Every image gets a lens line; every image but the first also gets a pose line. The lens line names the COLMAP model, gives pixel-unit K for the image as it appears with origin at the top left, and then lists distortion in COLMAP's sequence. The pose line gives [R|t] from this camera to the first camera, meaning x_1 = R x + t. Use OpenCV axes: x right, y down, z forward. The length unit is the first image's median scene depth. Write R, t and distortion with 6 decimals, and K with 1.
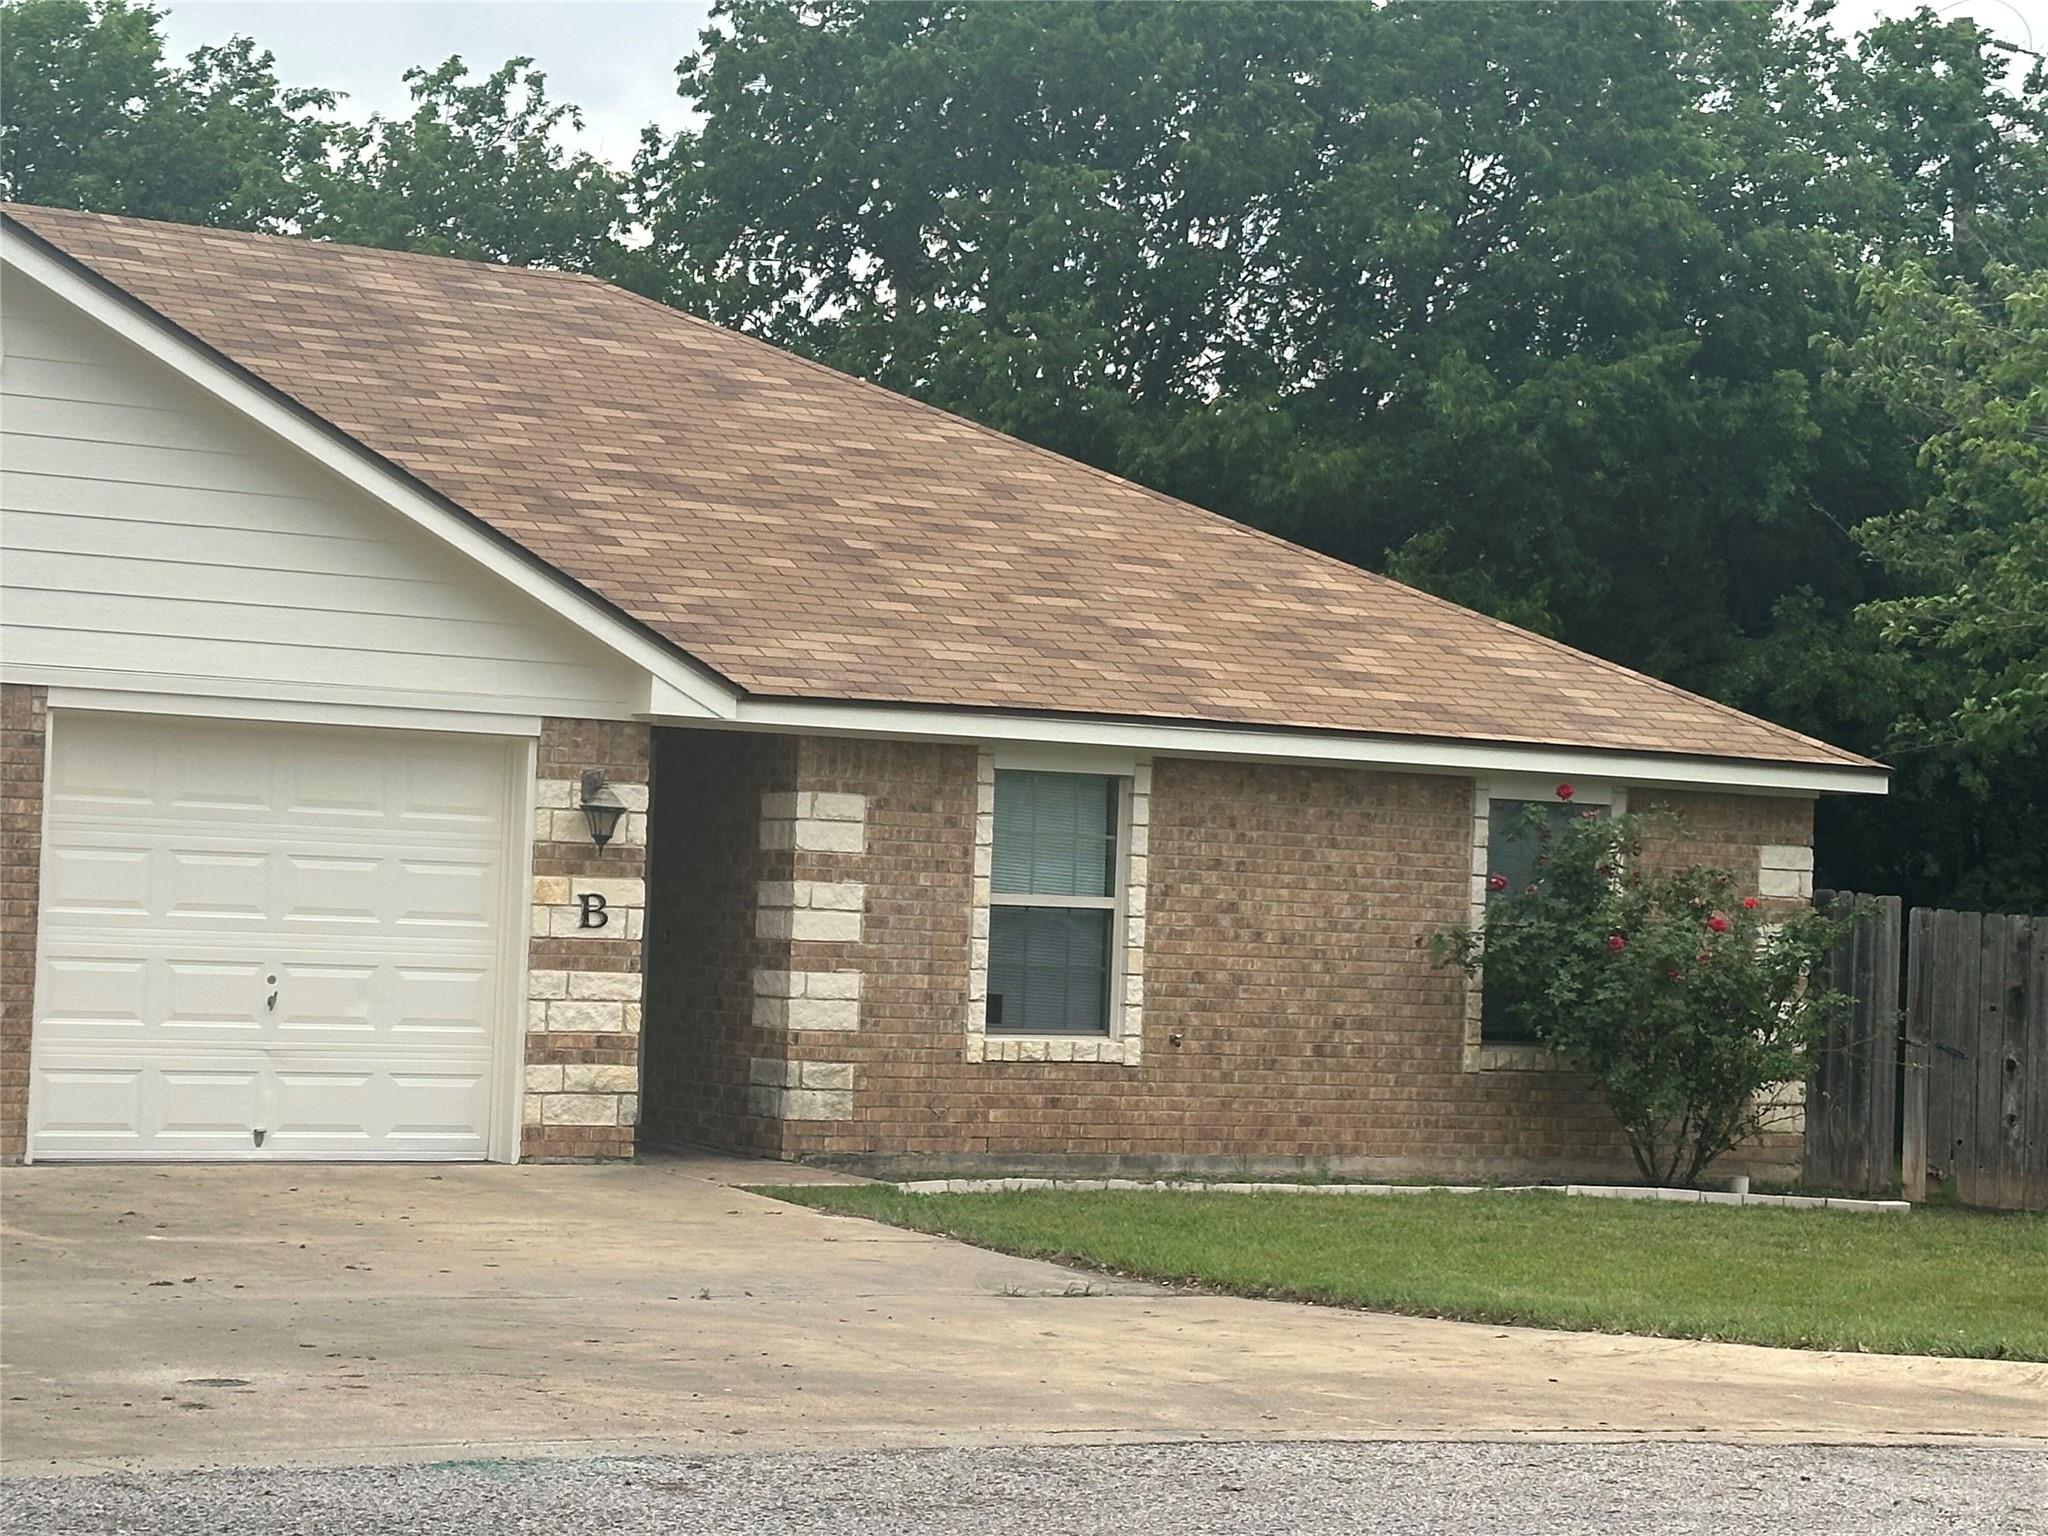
lens RADIAL K [[4135.8, 0, 1024.0], [0, 4135.8, 768.0], [0, 0, 1]] dist [0.110139, 0.483711]
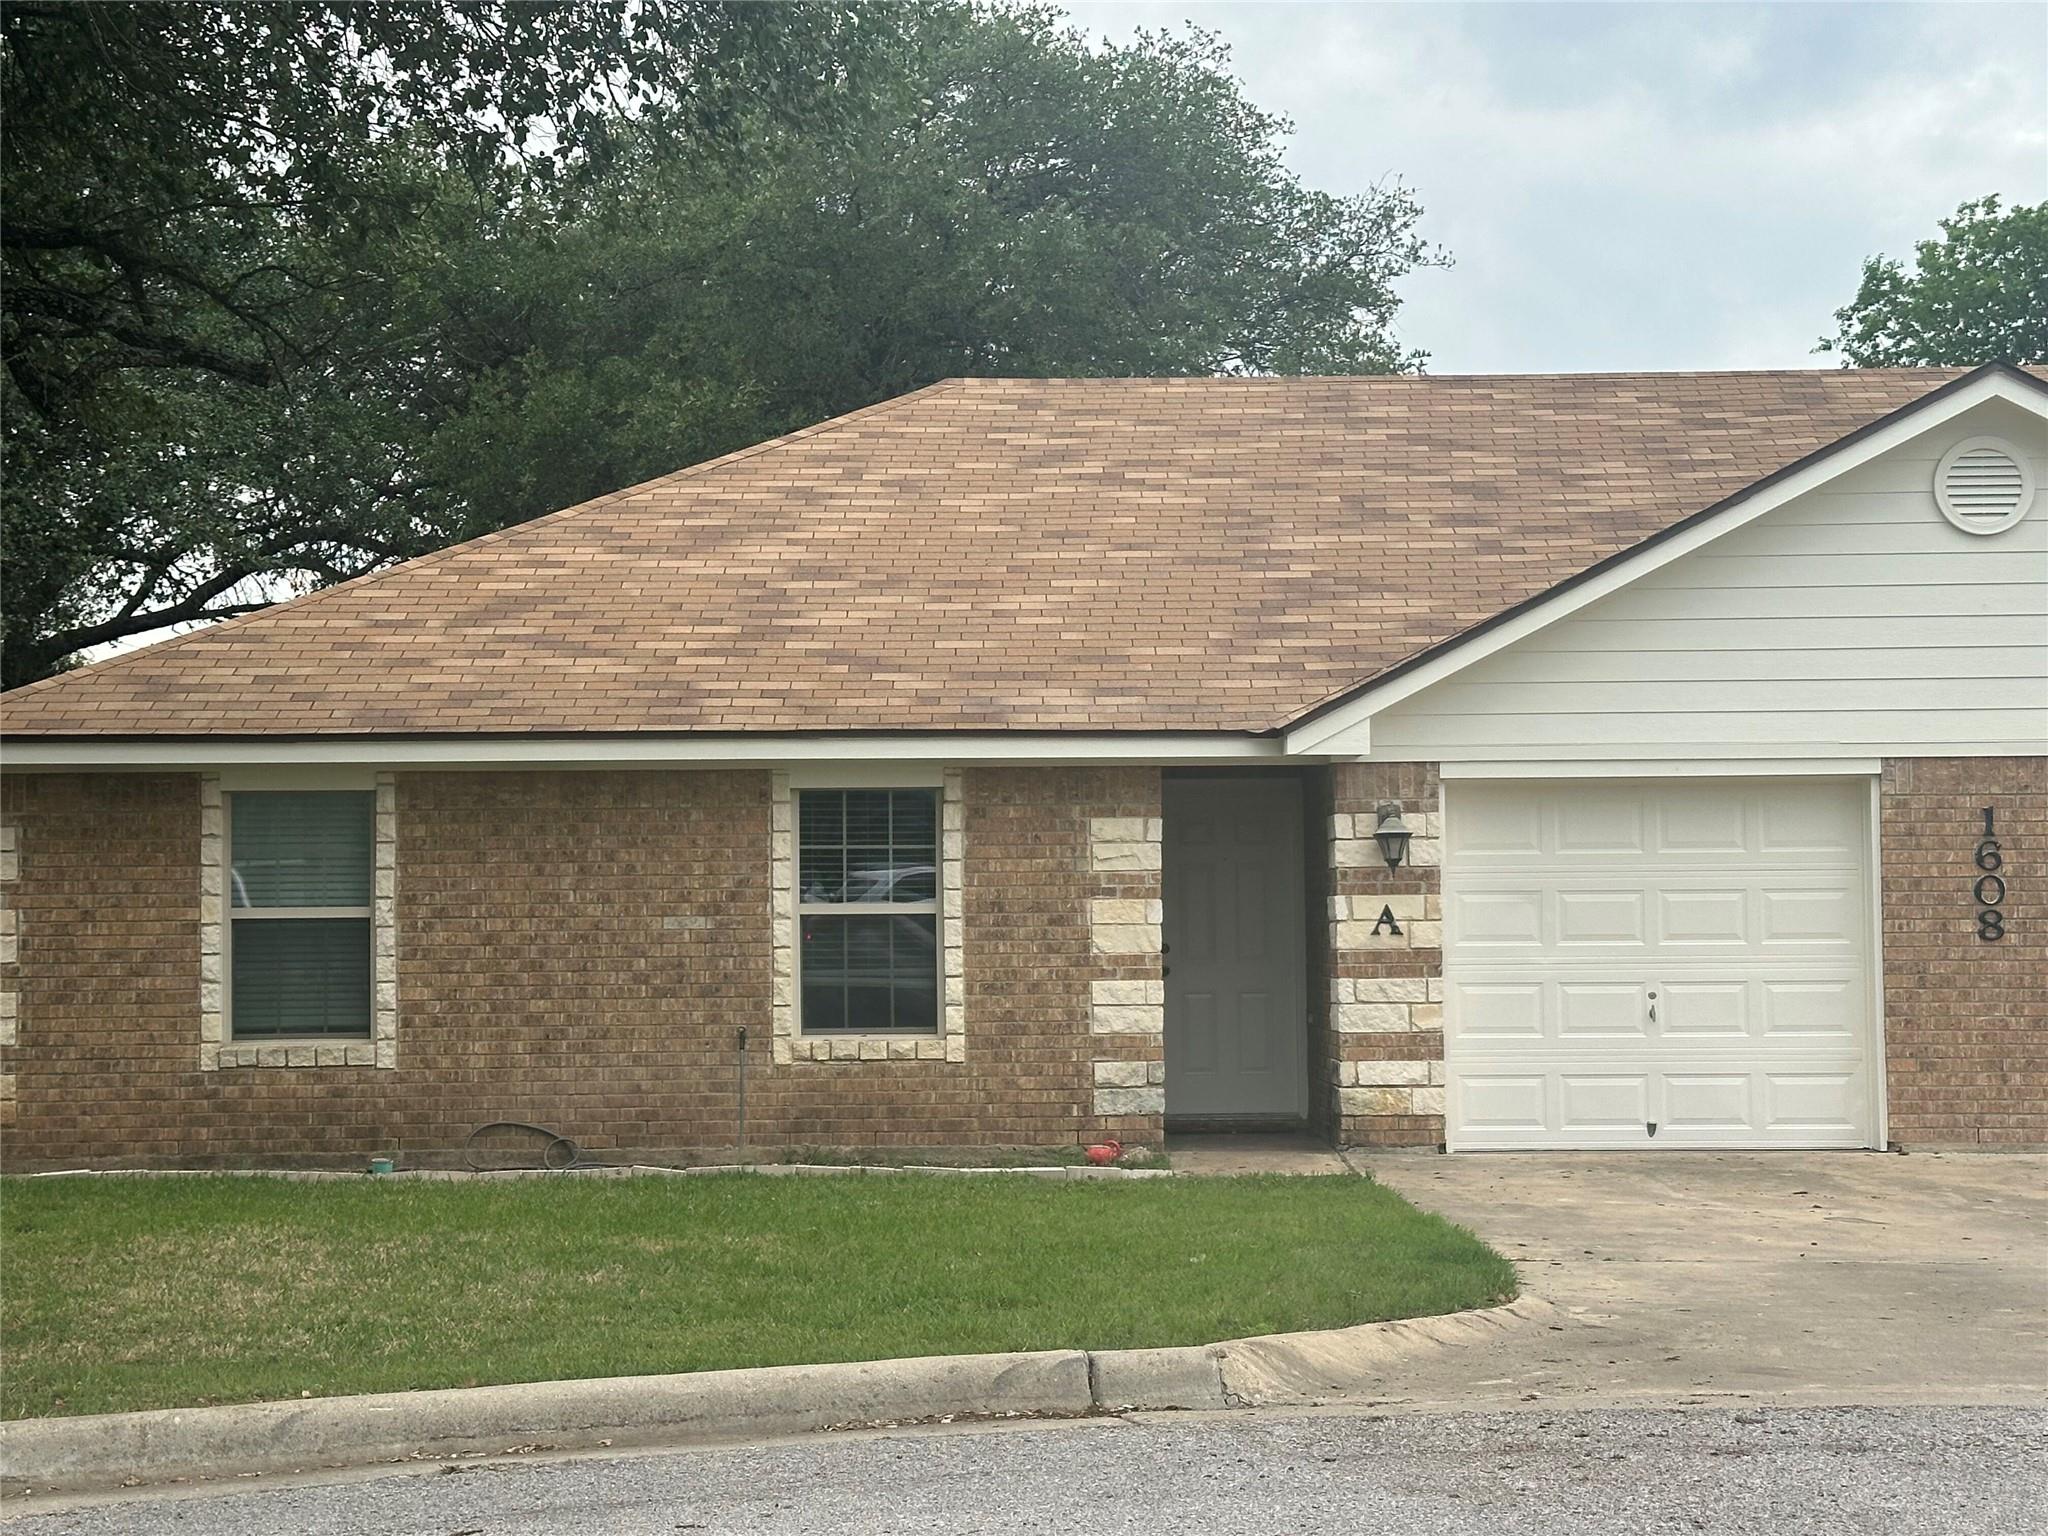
lens RADIAL K [[3377.6, 0, 1024.0], [0, 3377.6, 768.0], [0, 0, 1]] dist [0.021792, 0.033050]
pose [[0.866313, -0.068937, -0.494721, 0.793364], [0.059999, 0.997621, -0.033949, 0.046564], [0.495885, -0.000273, 0.868388, 0.442317]]
